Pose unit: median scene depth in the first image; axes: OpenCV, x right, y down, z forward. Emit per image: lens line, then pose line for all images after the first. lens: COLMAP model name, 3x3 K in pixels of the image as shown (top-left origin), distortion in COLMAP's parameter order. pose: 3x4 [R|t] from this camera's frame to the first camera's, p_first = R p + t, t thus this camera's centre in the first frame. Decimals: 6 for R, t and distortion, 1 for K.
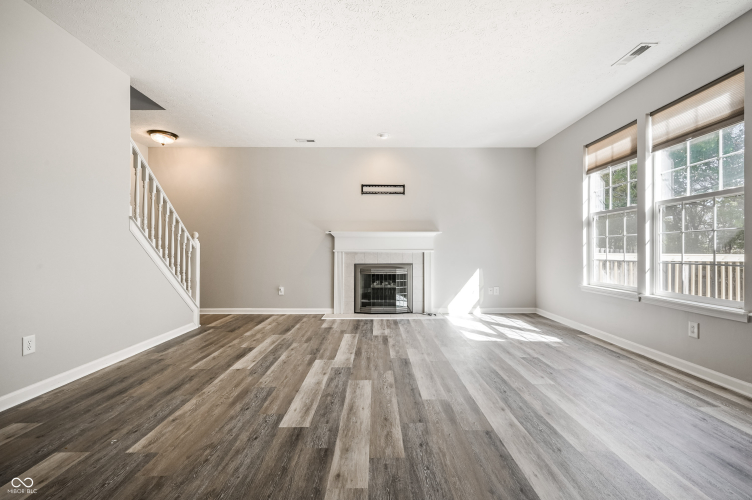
lens RADIAL K [[337.0, 0, 378.7], [0, 337.0, 246.9], [0, 0, 1]] dist [-0.002527, 0.001051]
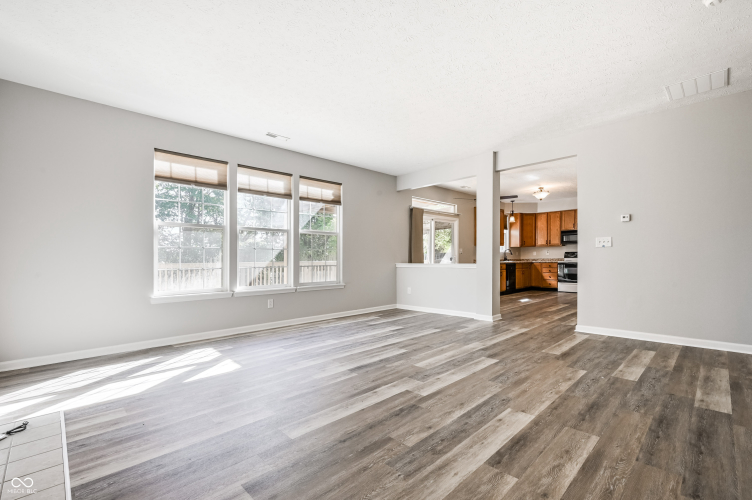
lens RADIAL K [[337.0, 0, 374.9], [0, 337.0, 270.1], [0, 0, 1]] dist [-0.002527, 0.001051]
pose [[-0.691703, -0.016526, 0.721993, -0.664921], [0.000565, 0.999725, 0.023425, 0.019744], [-0.722181, 0.016611, -0.691504, 1.607410]]
